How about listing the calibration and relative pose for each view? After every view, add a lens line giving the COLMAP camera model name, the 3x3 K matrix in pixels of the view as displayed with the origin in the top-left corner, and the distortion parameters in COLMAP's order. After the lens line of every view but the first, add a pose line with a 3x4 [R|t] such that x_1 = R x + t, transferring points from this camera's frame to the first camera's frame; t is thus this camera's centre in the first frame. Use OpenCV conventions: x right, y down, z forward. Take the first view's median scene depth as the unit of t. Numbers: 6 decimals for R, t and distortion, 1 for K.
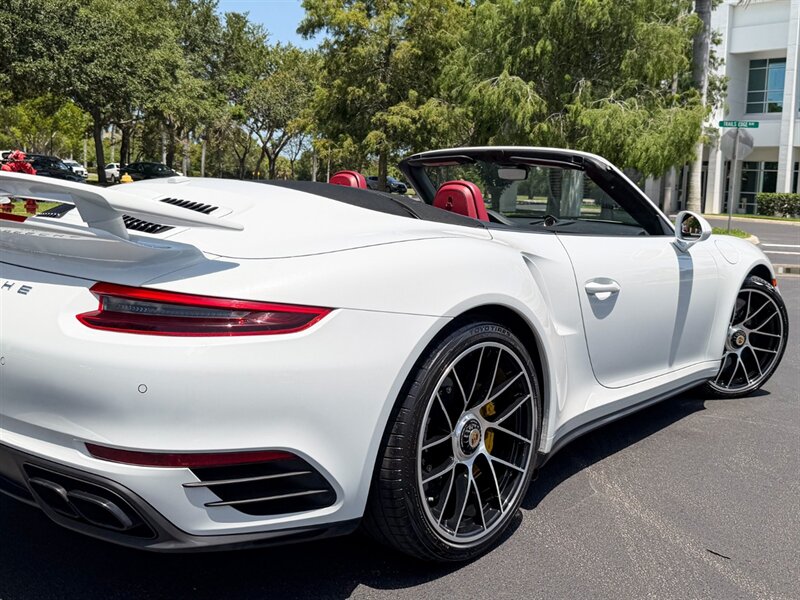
lens RADIAL K [[873.4, 0, 420.9], [0, 873.4, 243.4], [0, 0, 1]] dist [0.228130, -0.433582]
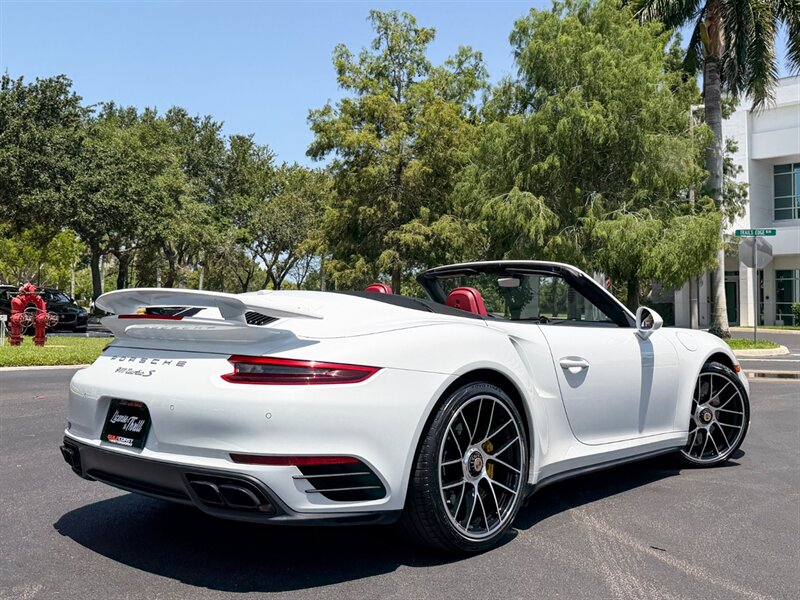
lens RADIAL K [[1012.3, 0, 400.0], [0, 1012.3, 300.0], [0, 0, 1]] dist [0.153005, -0.220333]
pose [[0.998841, -0.032099, -0.035859, 0.000411], [0.029294, 0.996664, -0.076178, 0.016352], [0.038185, 0.075040, 0.996449, -0.140338]]
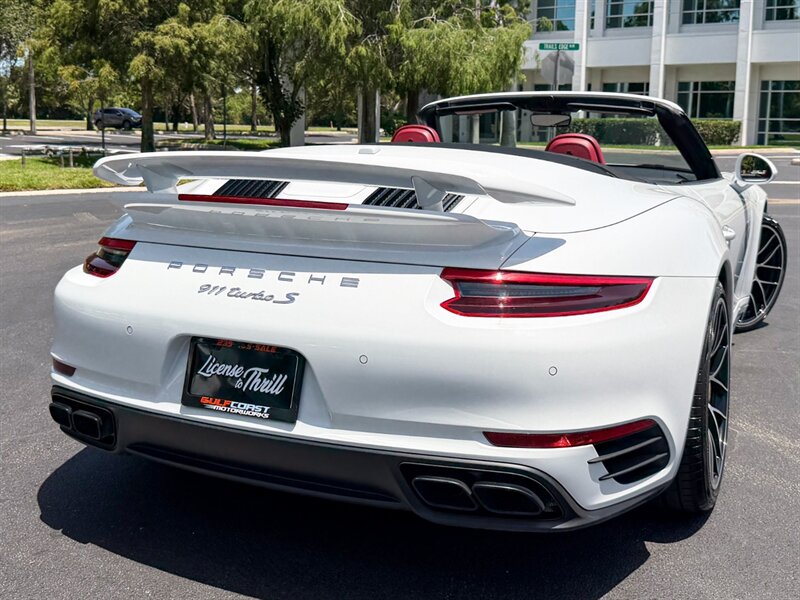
lens RADIAL K [[1012.3, 0, 400.0], [0, 1012.3, 300.0], [0, 0, 1]] dist [0.153005, -0.220333]
pose [[0.955466, -0.083826, 0.282946, -0.129812], [0.049979, 0.990922, 0.124800, -0.011120], [-0.290839, -0.105101, 0.950982, -0.005217]]
